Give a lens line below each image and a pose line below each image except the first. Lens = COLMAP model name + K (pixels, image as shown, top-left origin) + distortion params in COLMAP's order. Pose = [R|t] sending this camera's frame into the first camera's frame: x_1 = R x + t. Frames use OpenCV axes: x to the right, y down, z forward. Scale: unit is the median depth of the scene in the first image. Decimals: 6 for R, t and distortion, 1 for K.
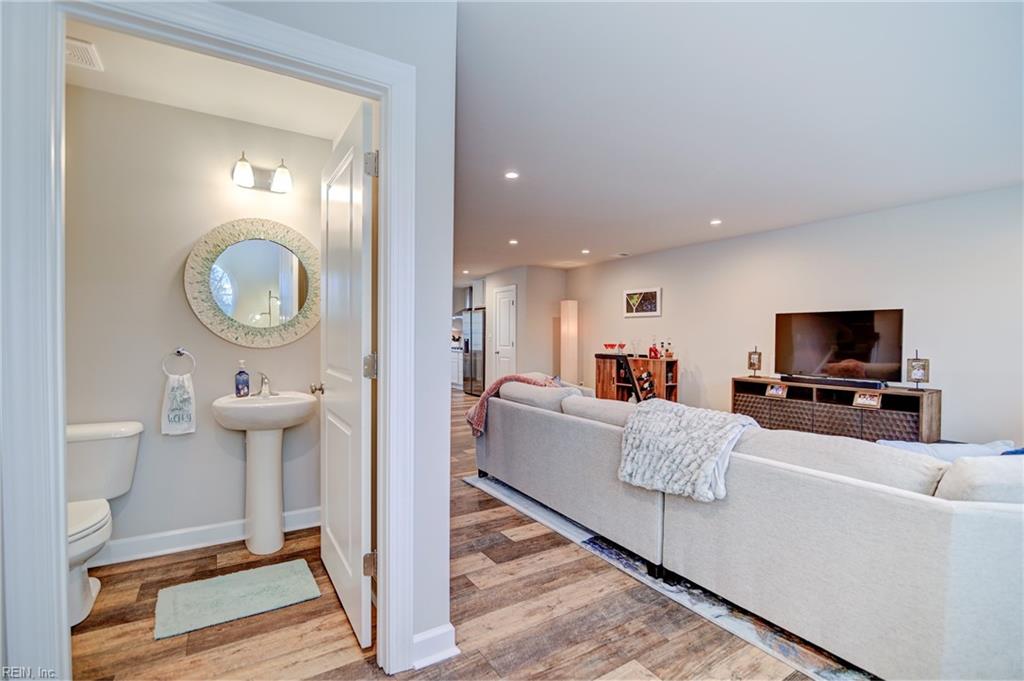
lens RADIAL K [[469.1, 0, 513.9], [0, 469.1, 343.7], [0, 0, 1]] dist [-0.020172, 0.001532]
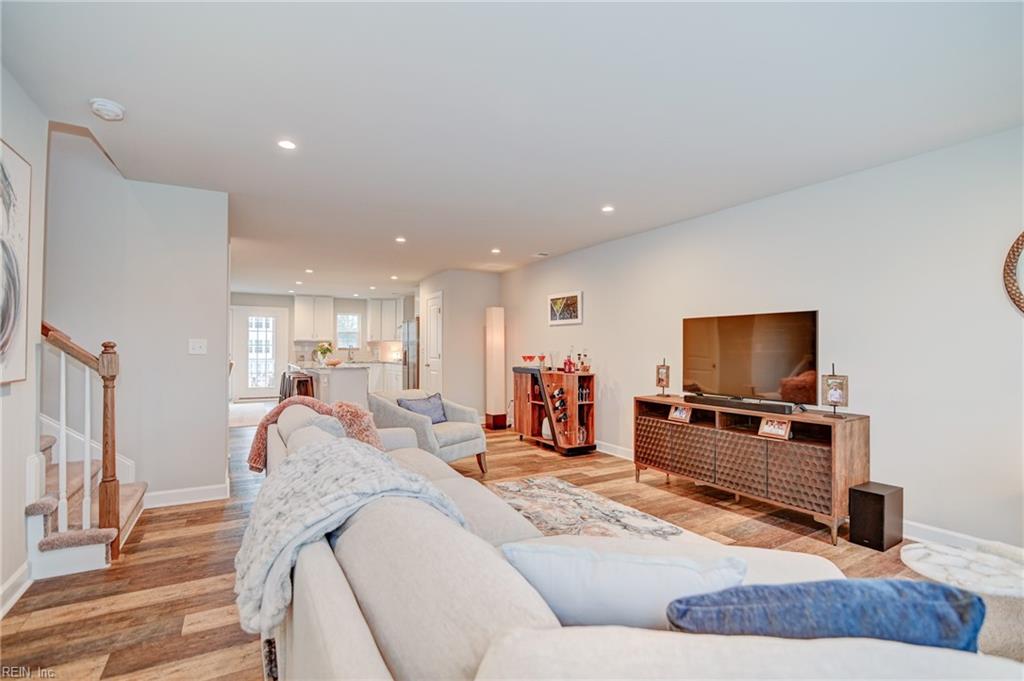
lens RADIAL K [[469.1, 0, 513.8], [0, 469.1, 344.1], [0, 0, 1]] dist [-0.020172, 0.001532]
pose [[0.999347, -0.003214, -0.035978, 0.327406], [0.002382, 0.999729, -0.023145, -0.001696], [0.036043, 0.023044, 0.999085, 0.187461]]
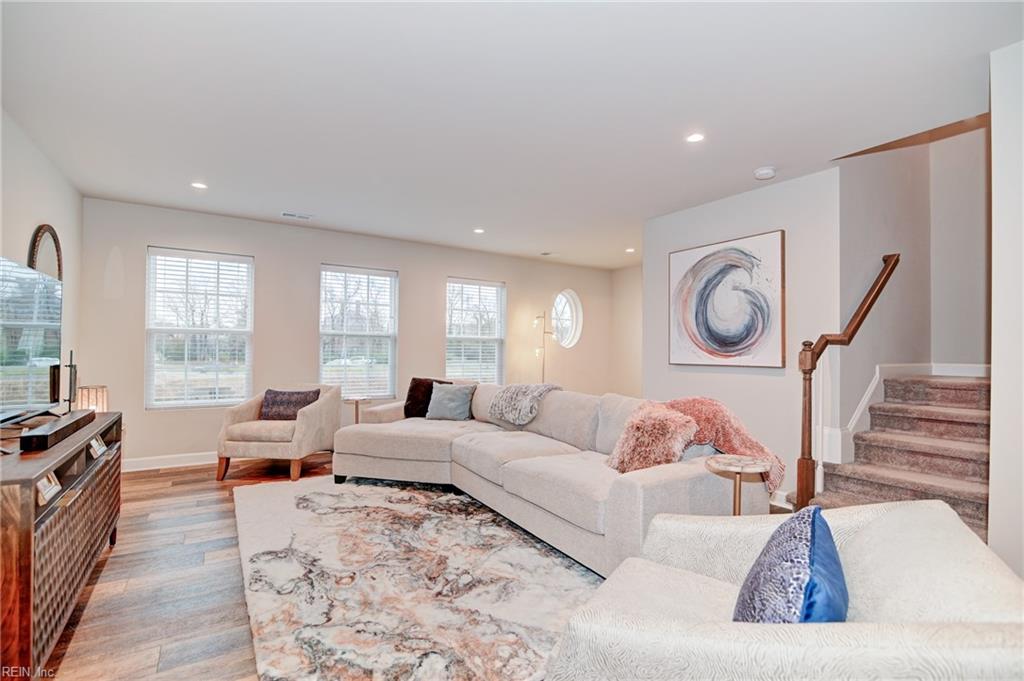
lens RADIAL K [[469.1, 0, 512.4], [0, 469.1, 349.6], [0, 0, 1]] dist [-0.020172, 0.001532]
pose [[-0.999818, -0.019035, 0.001186, 0.237188], [-0.019020, 0.999752, 0.011588, -0.005904], [-0.001406, 0.011563, -0.999932, 1.436052]]
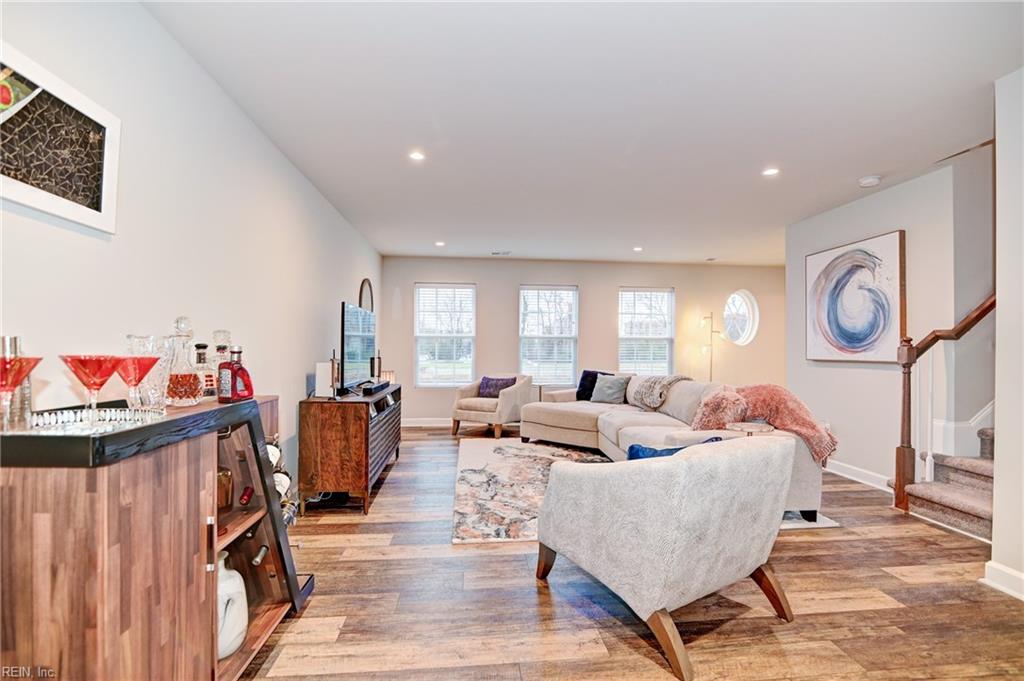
lens RADIAL K [[469.1, 0, 514.7], [0, 469.1, 349.3], [0, 0, 1]] dist [-0.020172, 0.001532]
pose [[-0.891100, -0.013047, 0.453620, 0.021444], [-0.005610, 0.999827, 0.017738, -0.008913], [-0.453773, 0.013261, -0.891019, 1.679453]]
